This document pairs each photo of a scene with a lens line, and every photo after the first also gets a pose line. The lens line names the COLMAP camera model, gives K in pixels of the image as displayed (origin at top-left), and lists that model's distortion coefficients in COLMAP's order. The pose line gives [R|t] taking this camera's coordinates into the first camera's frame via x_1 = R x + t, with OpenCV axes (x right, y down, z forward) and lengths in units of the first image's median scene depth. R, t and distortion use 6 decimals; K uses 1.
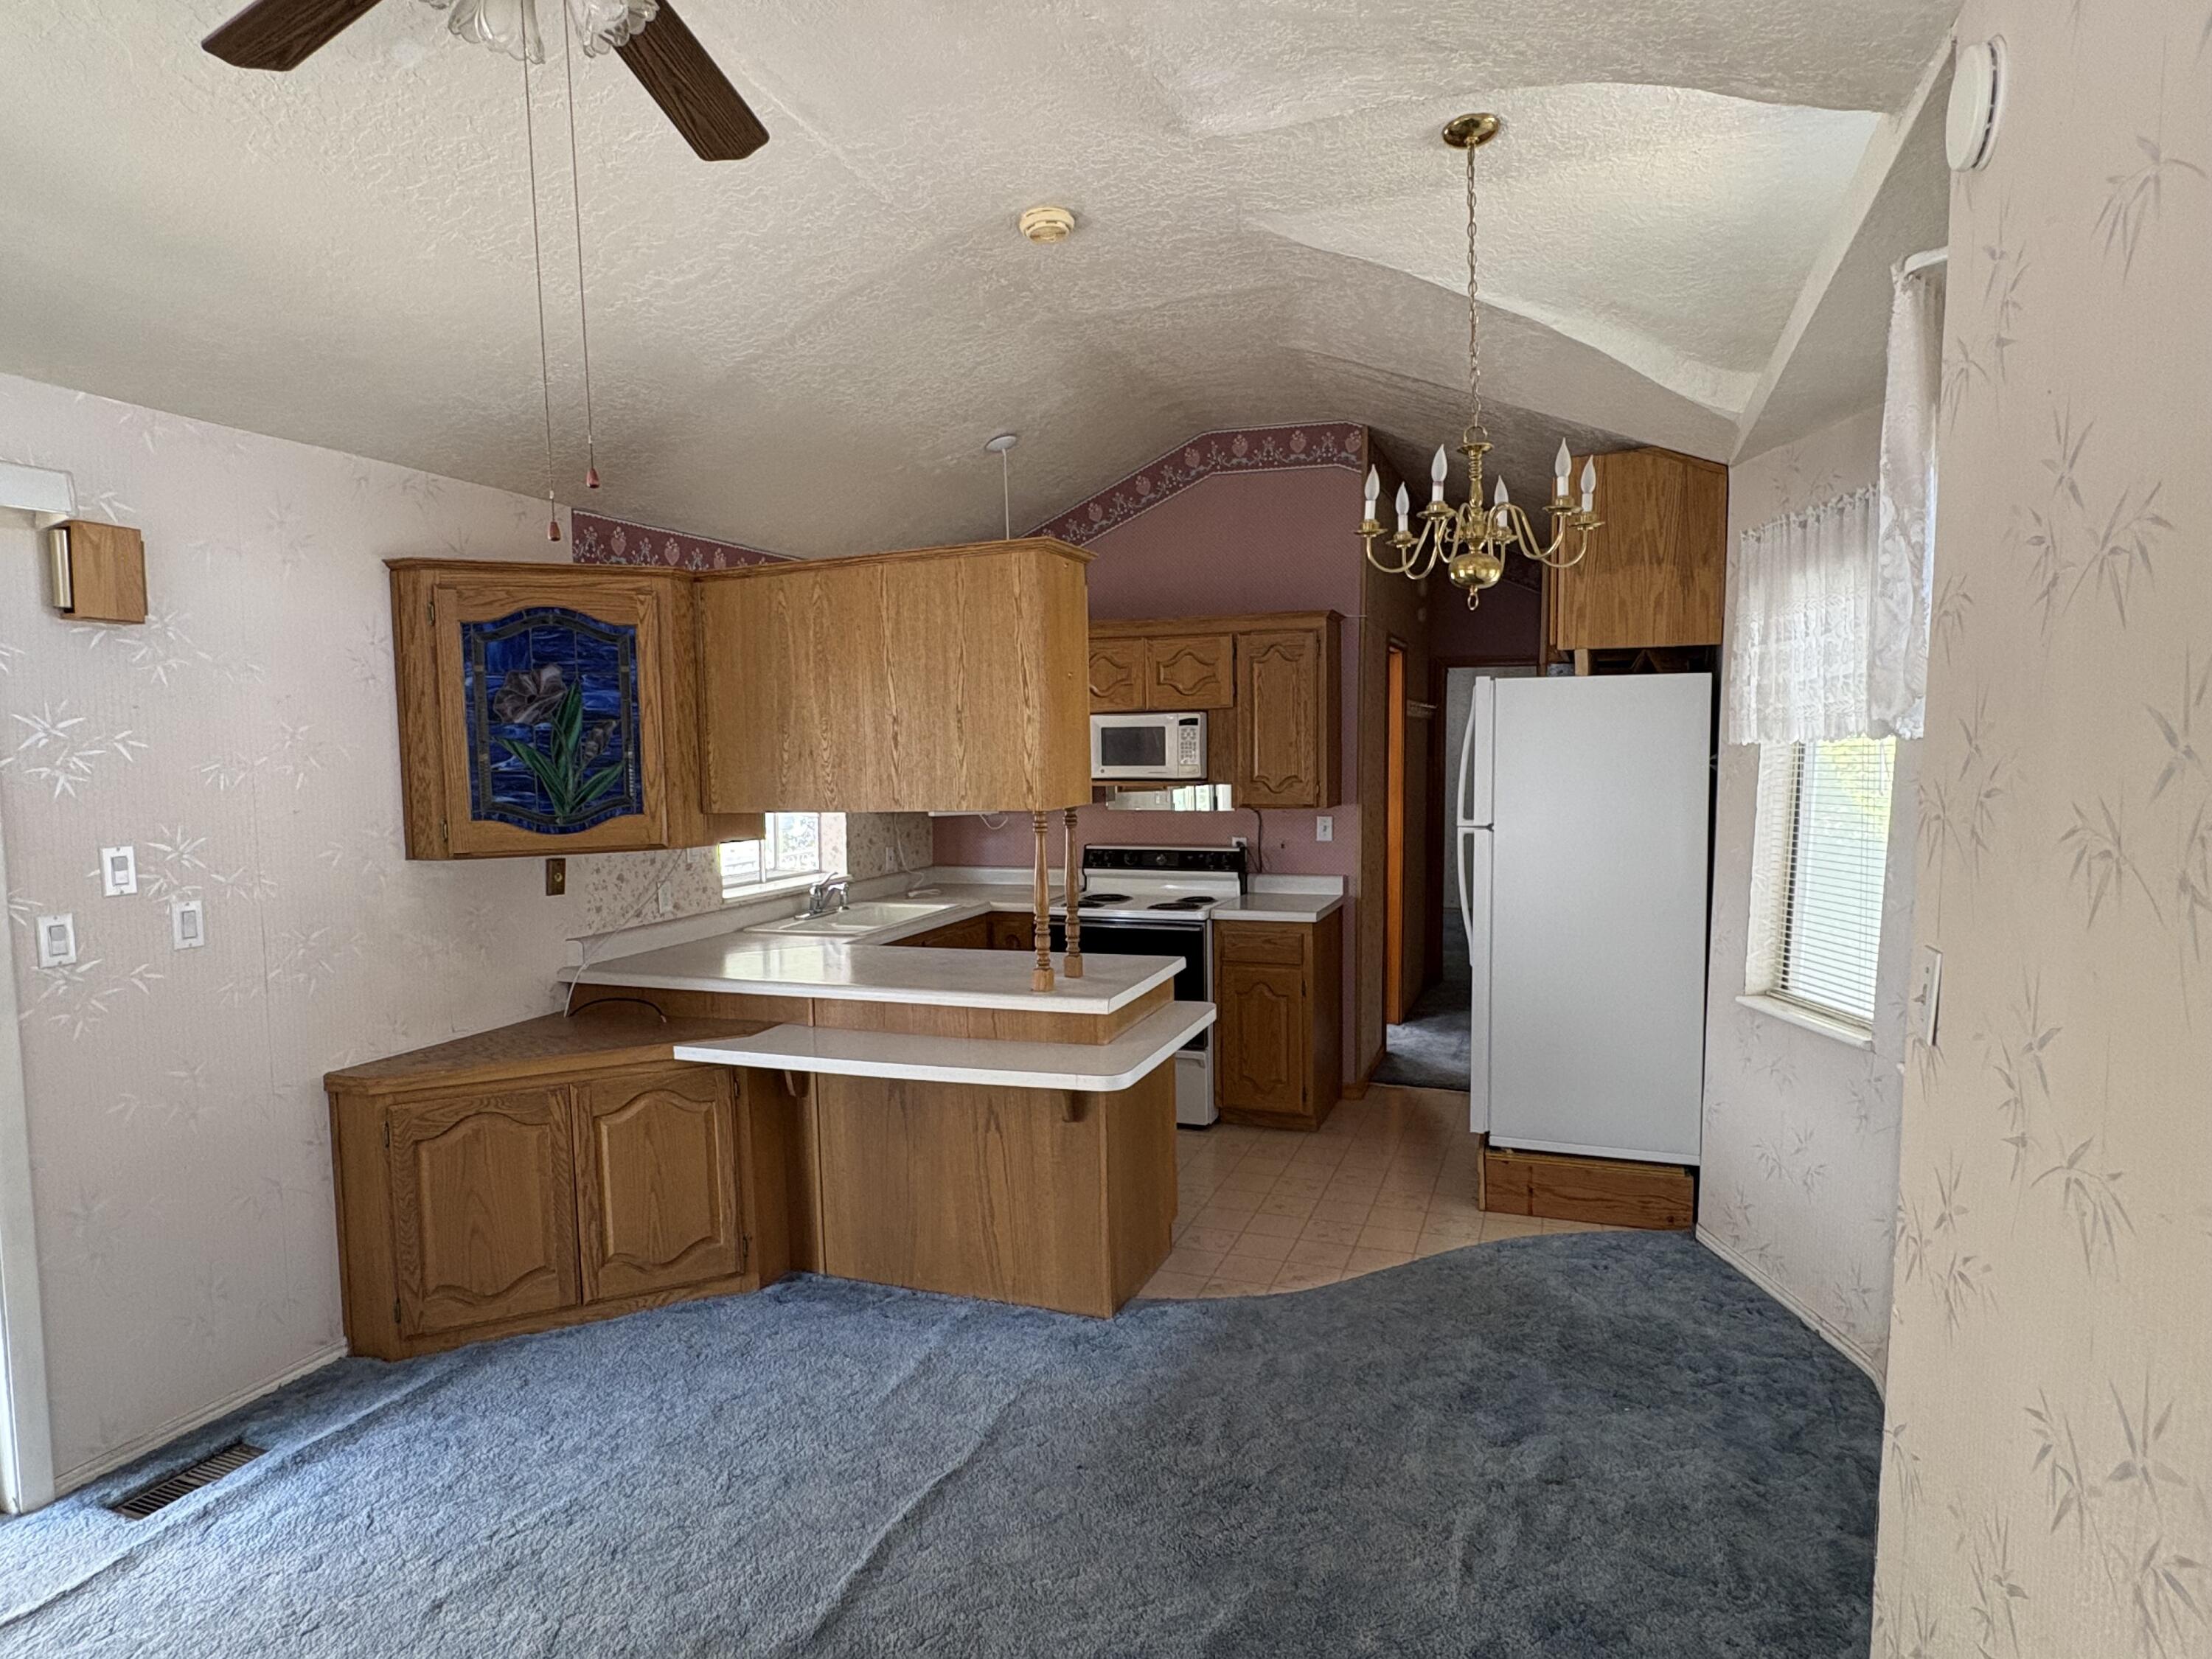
lens RADIAL K [[1266.3, 0, 1080.7], [0, 1266.3, 827.4], [0, 0, 1]] dist [0.001530, 0.001750]
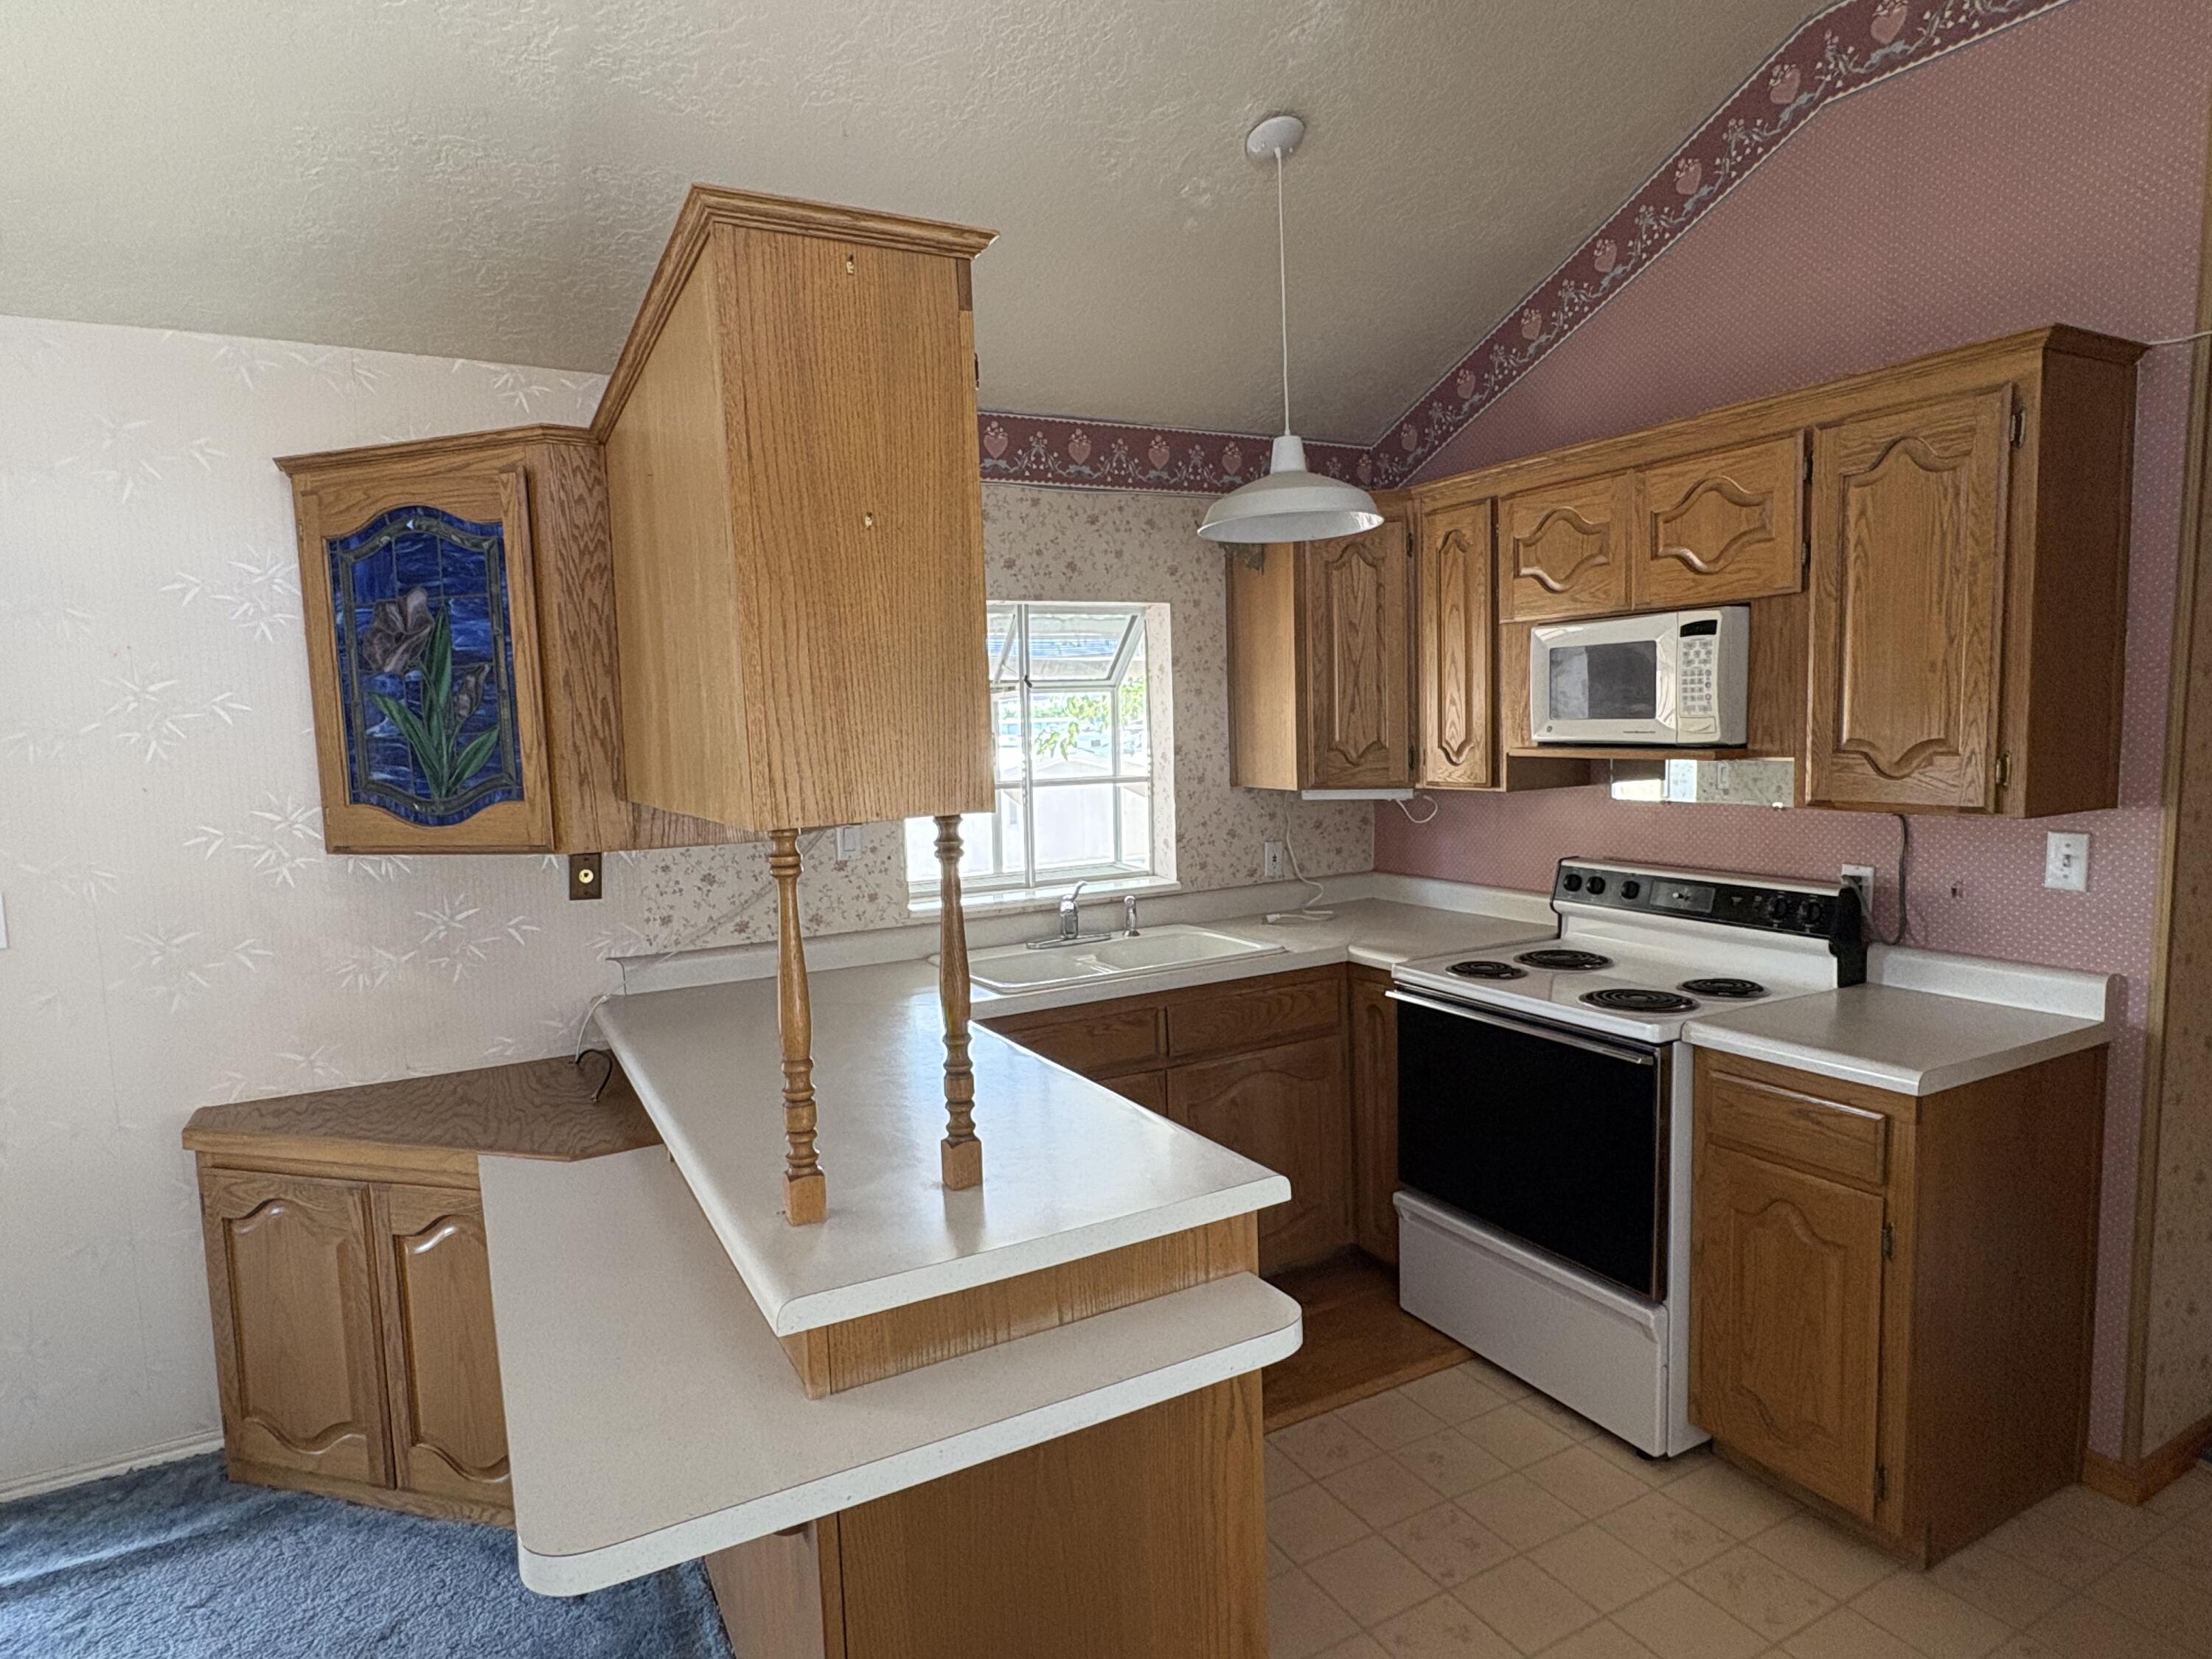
lens RADIAL K [[1266.3, 0, 1063.3], [0, 1266.3, 830.3], [0, 0, 1]] dist [0.001530, 0.001750]
pose [[0.758328, 0.049865, -0.649963, 0.232949], [-0.022200, 0.998467, 0.050701, -0.025910], [0.651495, -0.024018, 0.758273, 0.490446]]
